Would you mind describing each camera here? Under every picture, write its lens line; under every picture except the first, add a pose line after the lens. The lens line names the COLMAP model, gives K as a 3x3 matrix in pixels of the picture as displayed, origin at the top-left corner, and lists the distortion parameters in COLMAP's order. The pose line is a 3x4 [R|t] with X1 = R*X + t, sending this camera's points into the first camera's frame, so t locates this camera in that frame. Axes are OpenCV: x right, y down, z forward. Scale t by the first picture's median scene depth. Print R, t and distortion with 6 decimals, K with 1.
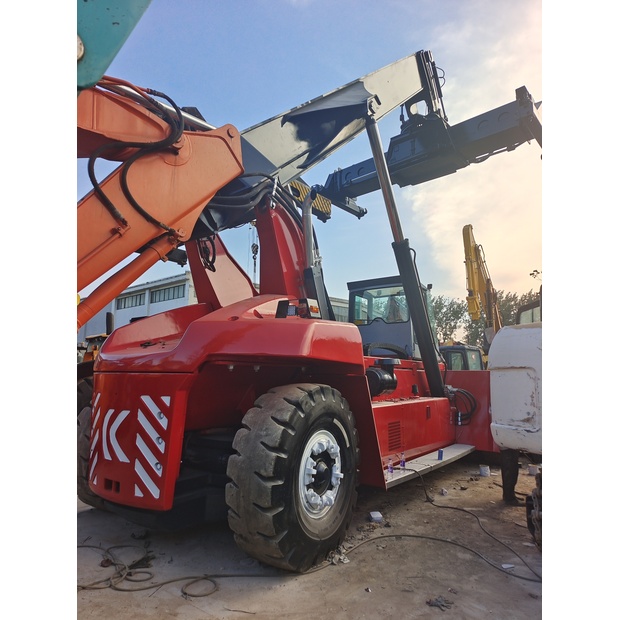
lens RADIAL K [[424.0, 0, 310.1], [0, 424.0, 301.8], [0, 0, 1]] dist [0.074352, -0.083436]
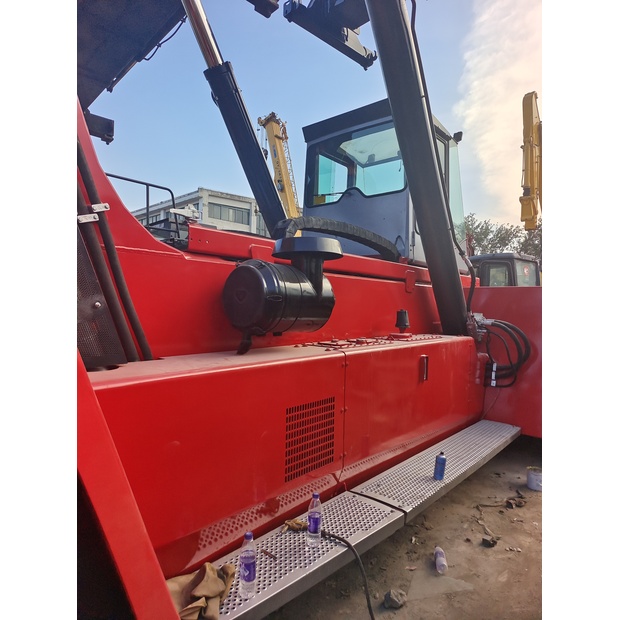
lens RADIAL K [[424.0, 0, 310.1], [0, 424.0, 301.8], [0, 0, 1]] dist [0.074352, -0.083436]
pose [[0.995844, 0.016729, -0.089528, 0.165928], [-0.001905, 0.986597, 0.163165, 0.095262], [0.091057, -0.162316, 0.982528, 0.465606]]
